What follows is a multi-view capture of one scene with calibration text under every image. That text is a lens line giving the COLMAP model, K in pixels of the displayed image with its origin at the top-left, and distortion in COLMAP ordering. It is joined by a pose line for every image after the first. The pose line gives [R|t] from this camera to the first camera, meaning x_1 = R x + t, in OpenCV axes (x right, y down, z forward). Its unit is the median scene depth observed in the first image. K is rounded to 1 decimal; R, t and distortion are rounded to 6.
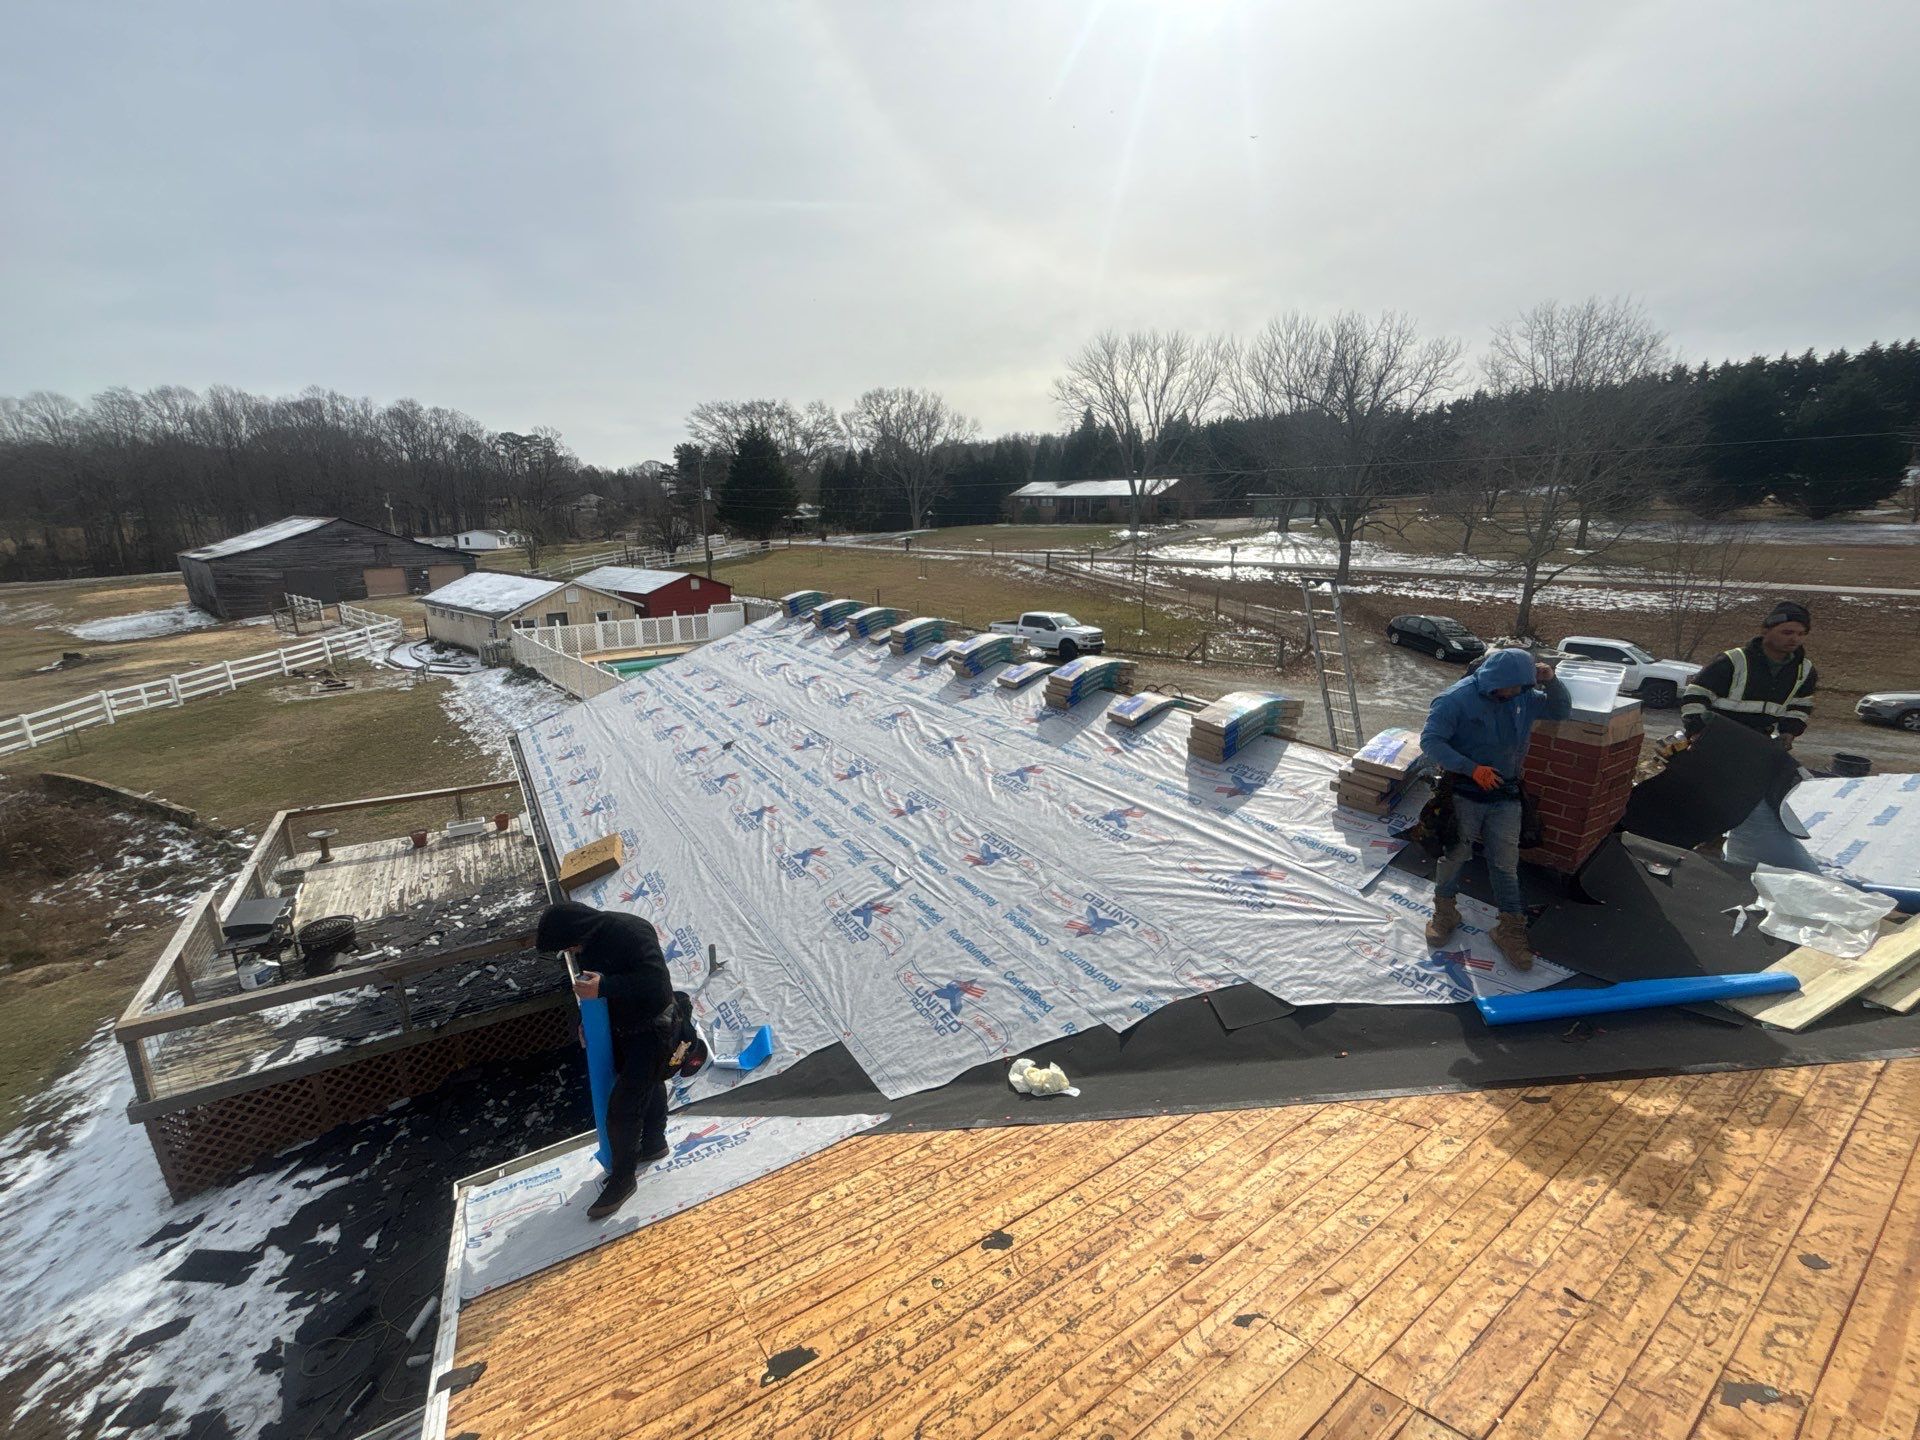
lens RADIAL K [[775.8, 0, 955.5], [0, 775.8, 709.6], [0, 0, 1]] dist [-0.000455, 0.000702]
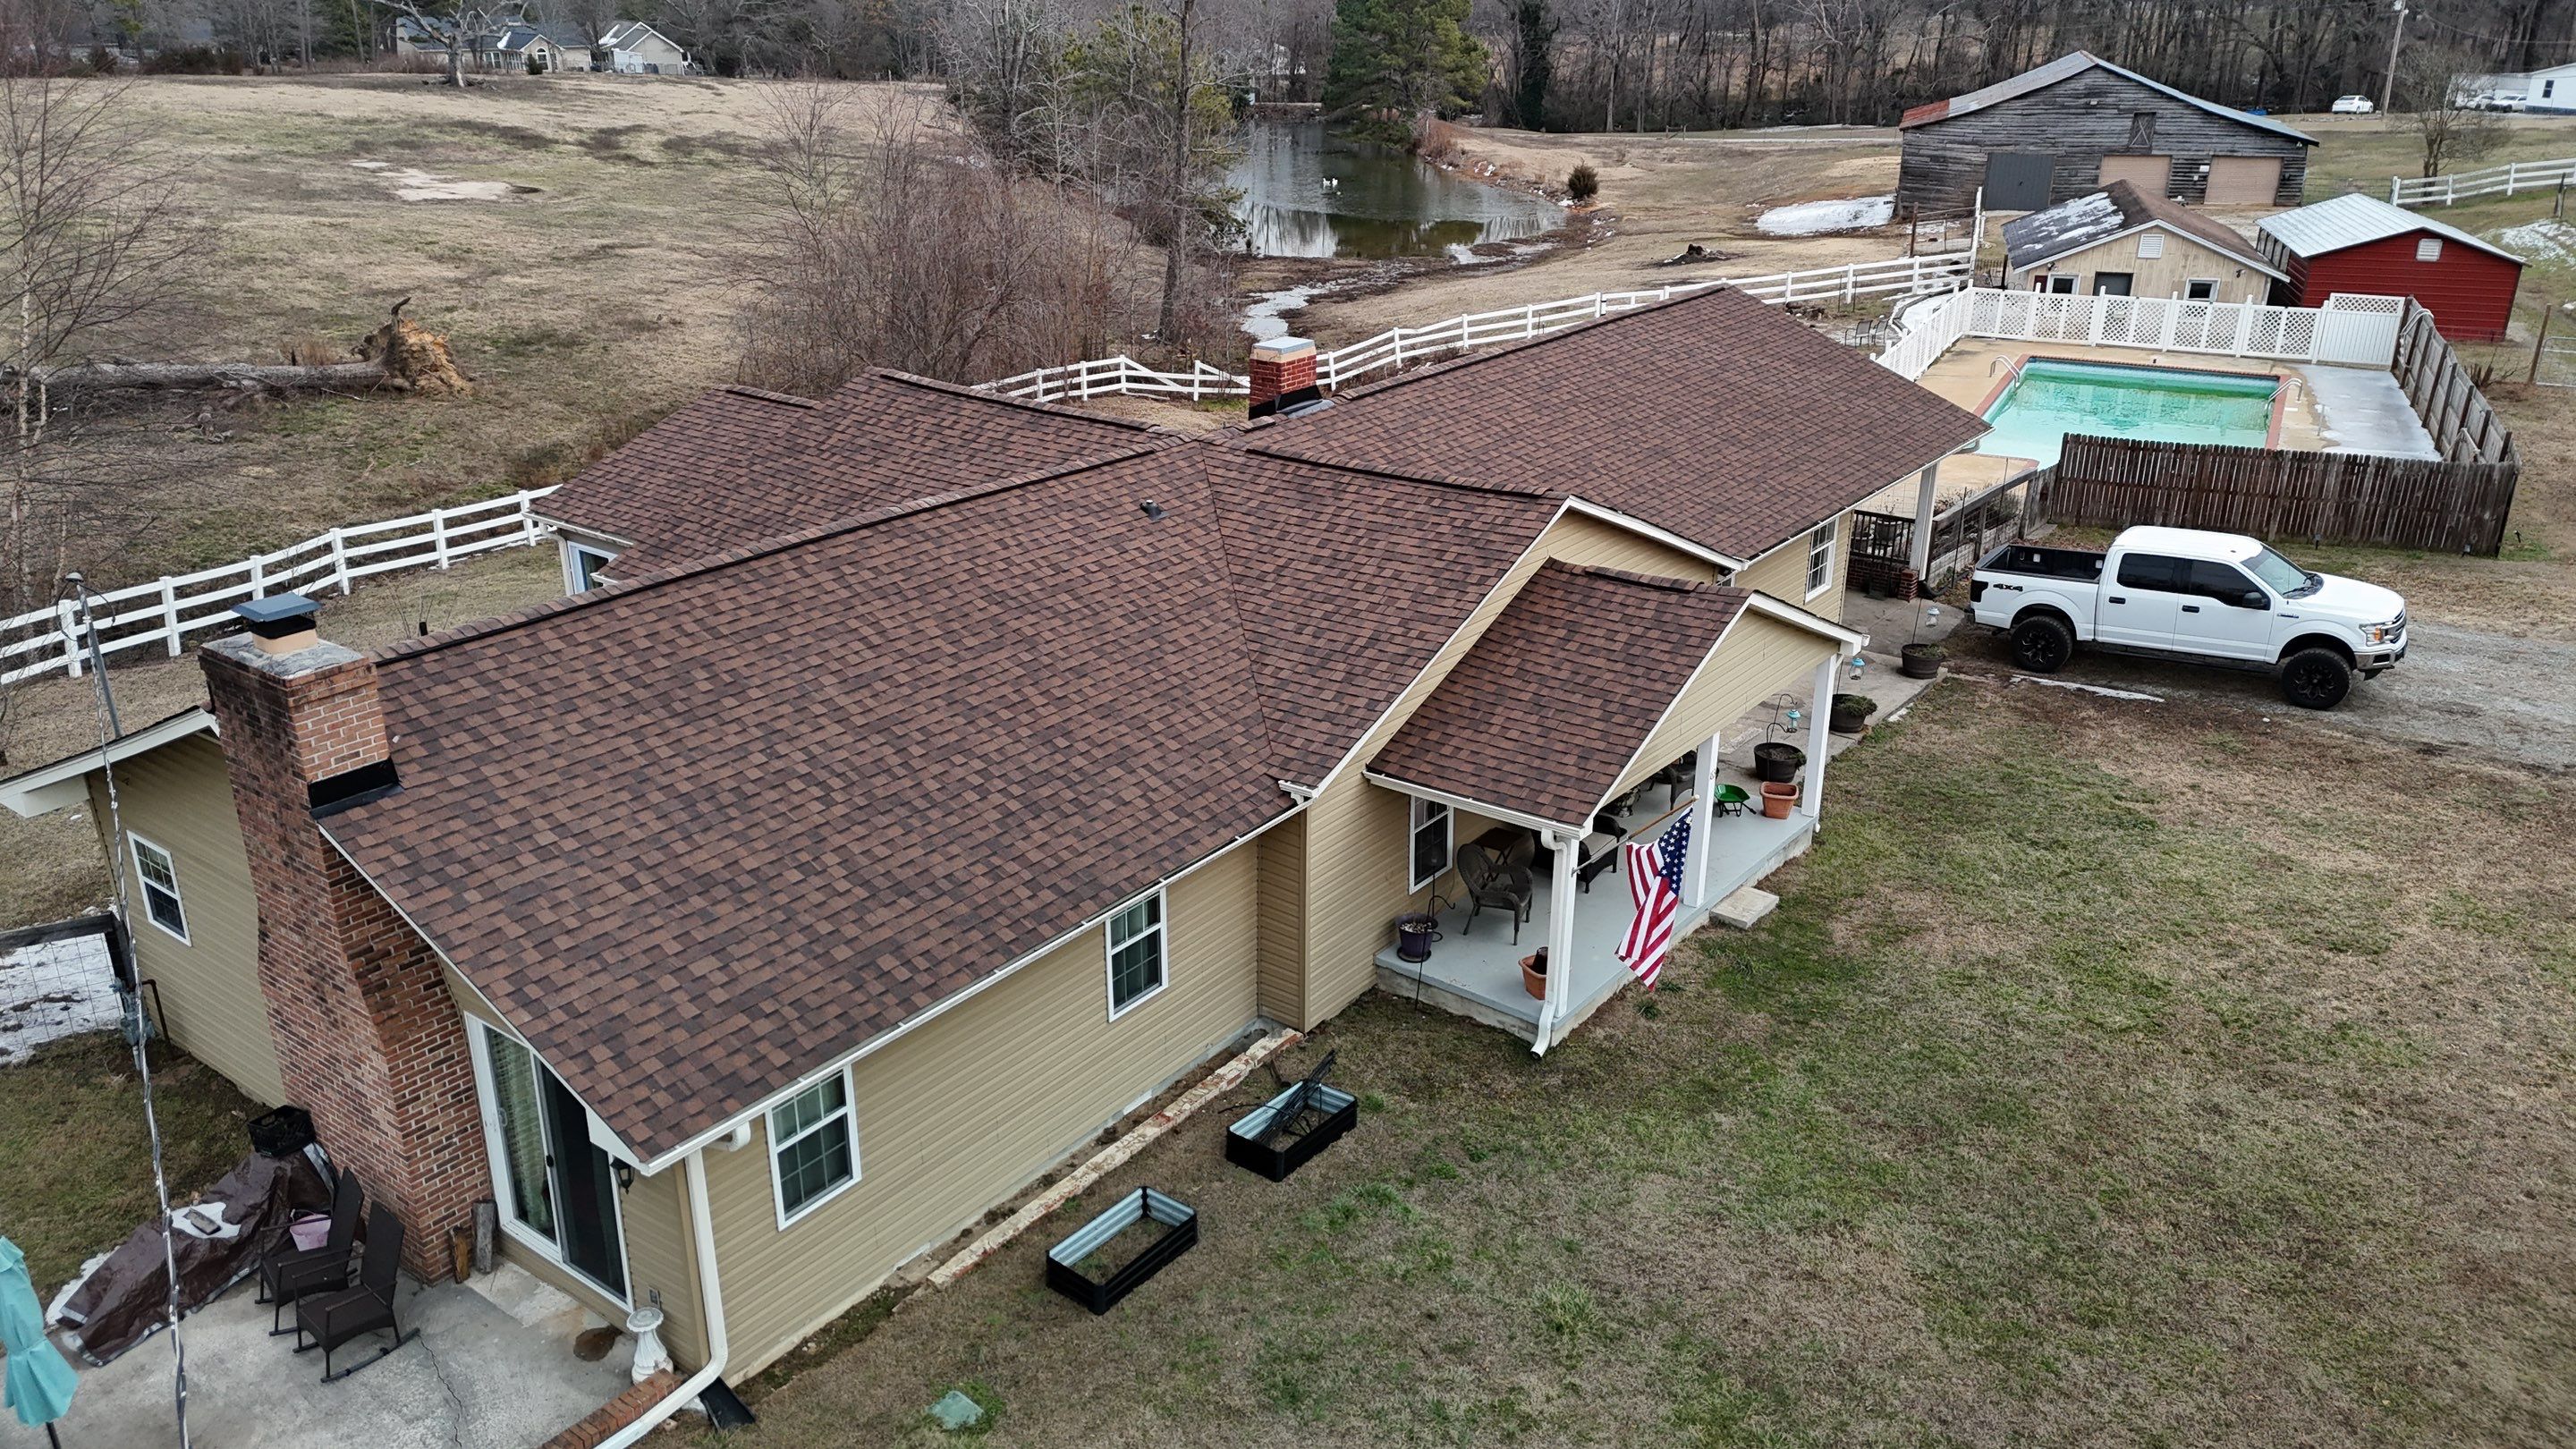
lens RADIAL K [[1862.1, 0, 1288.0], [0, 1862.1, 724.5], [0, 0, 1]] dist [0.085725, -0.105053]
pose [[0.353030, 0.338390, -0.872274, 0.394201], [-0.231134, 0.934950, 0.269159, -0.027841], [0.906613, 0.106591, 0.408278, -0.074430]]
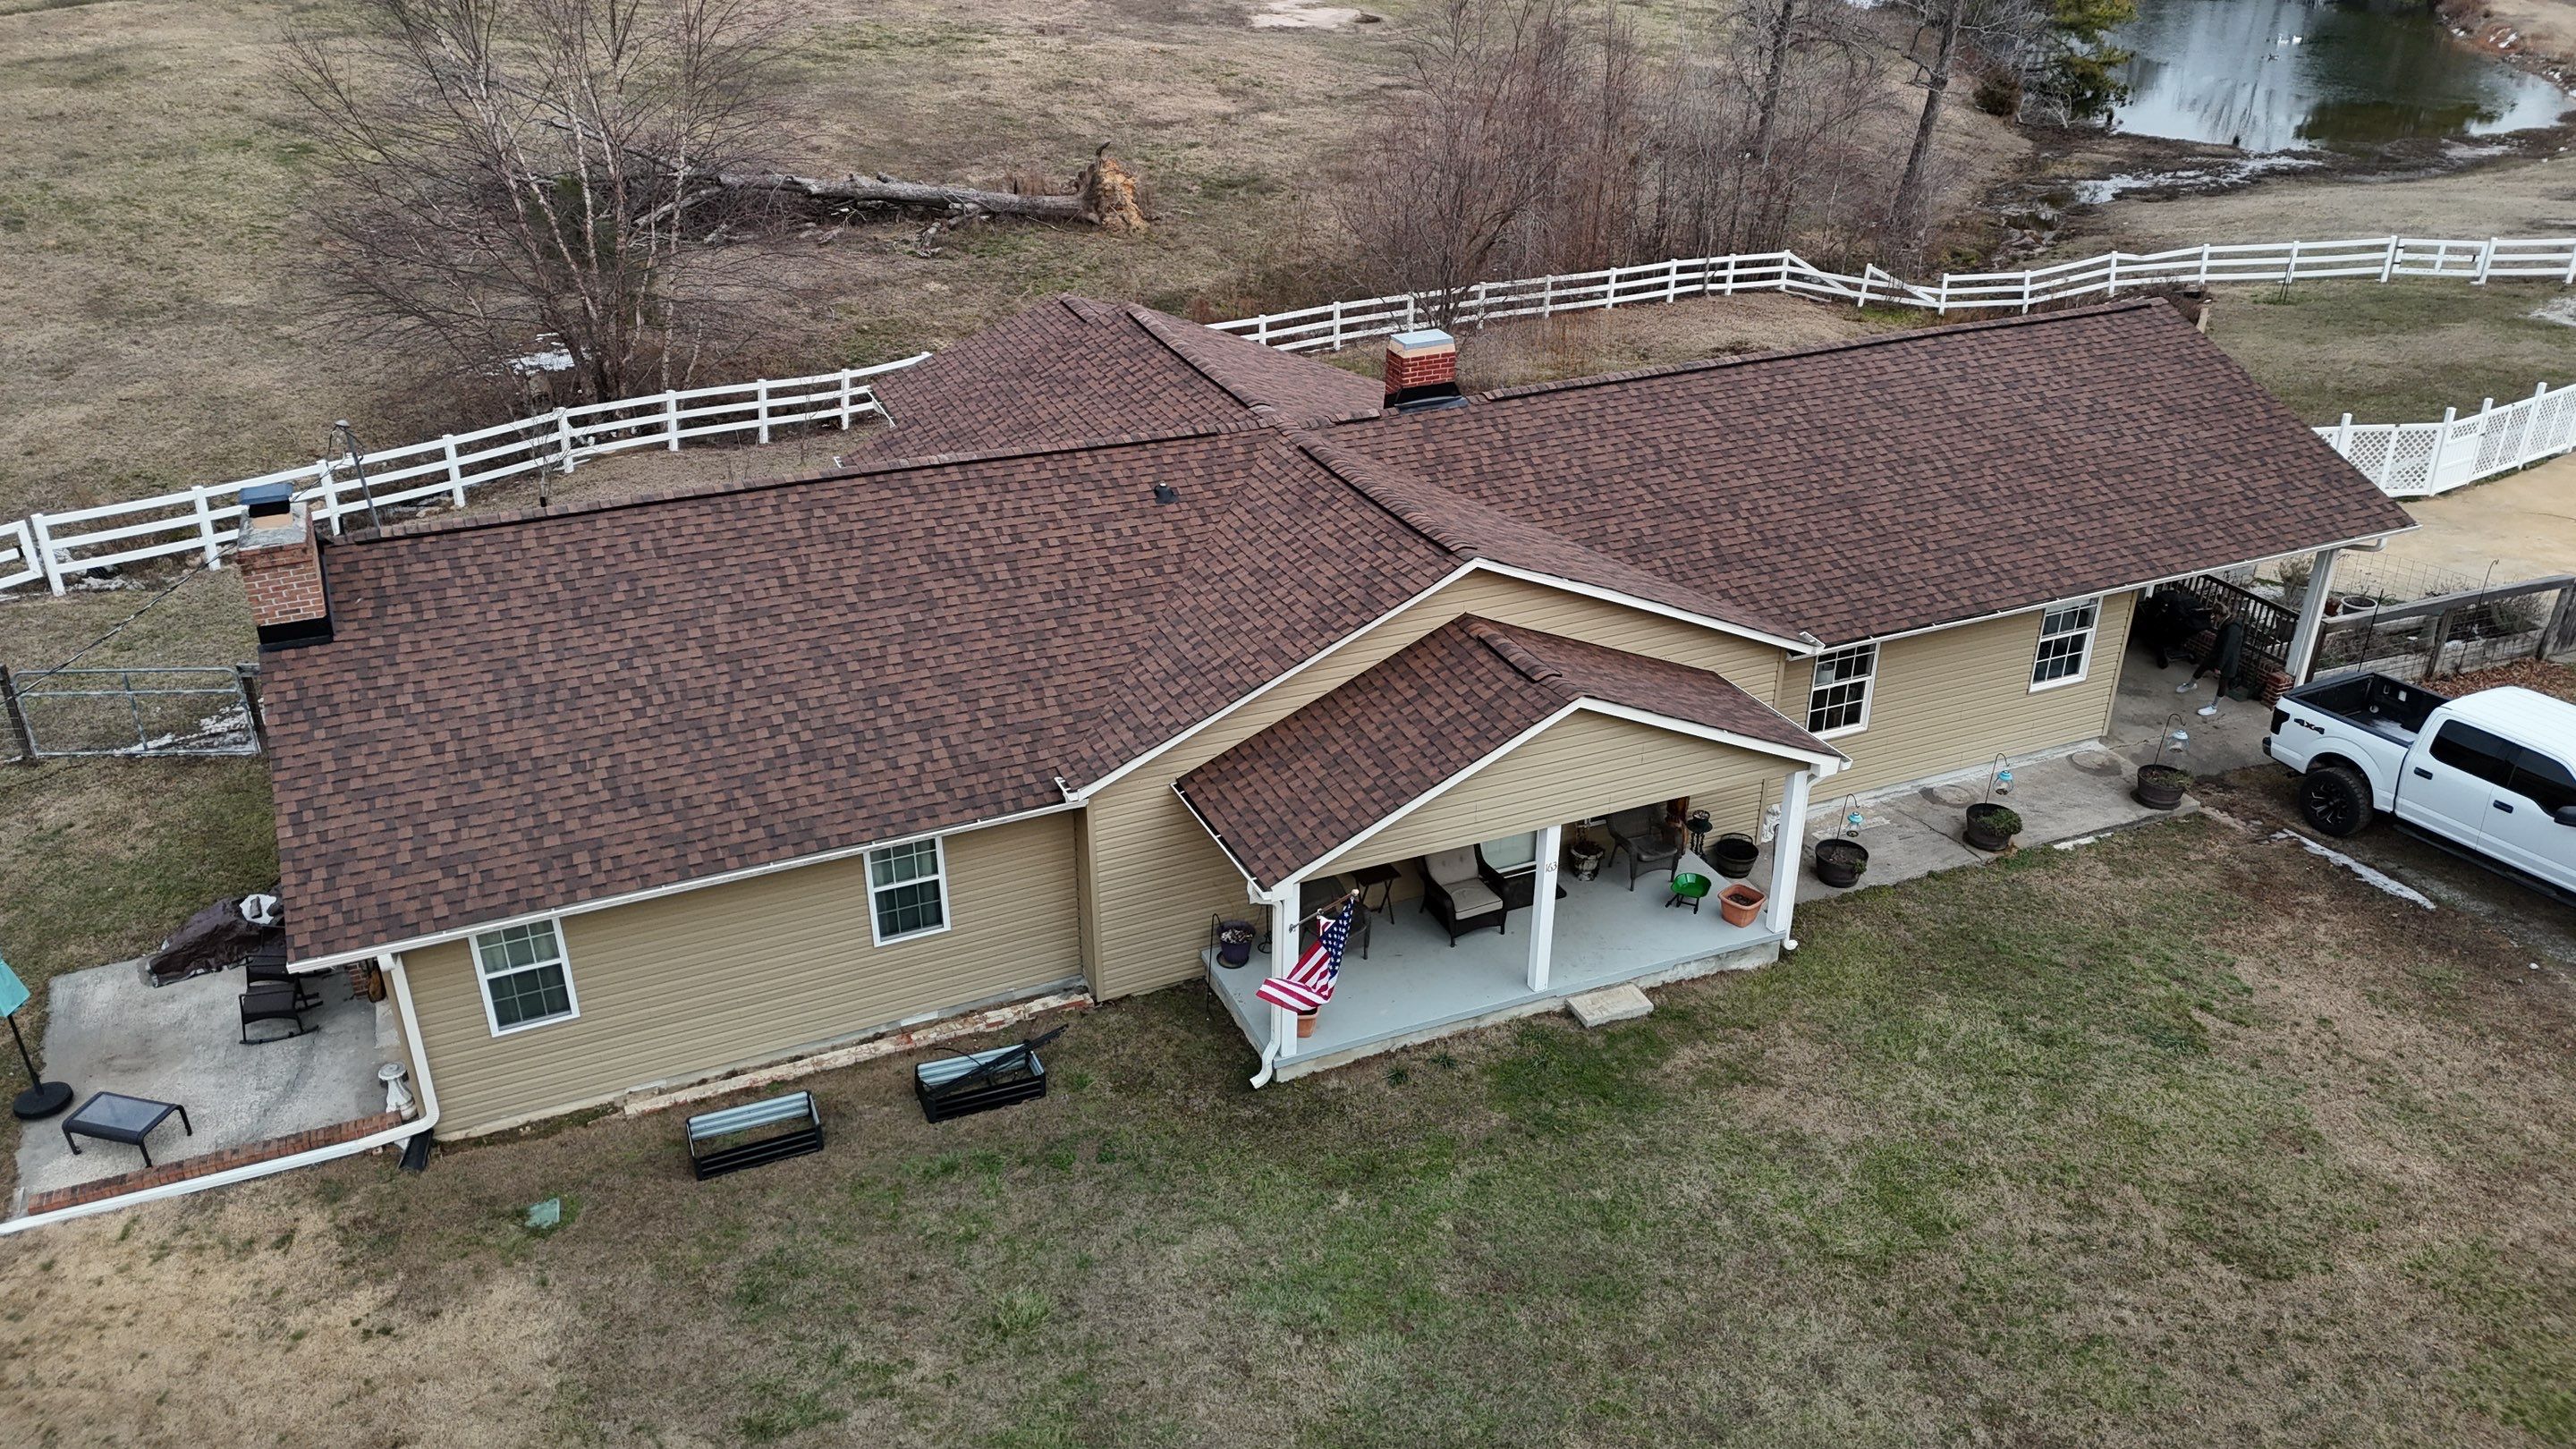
lens RADIAL K [[1862.1, 0, 1288.0], [0, 1862.1, 724.5], [0, 0, 1]] dist [0.085725, -0.105053]
pose [[-0.148811, 0.444258, -0.883453, 0.412897], [-0.250604, 0.847293, 0.468287, -0.100342], [0.956584, 0.291083, -0.014753, 0.069018]]
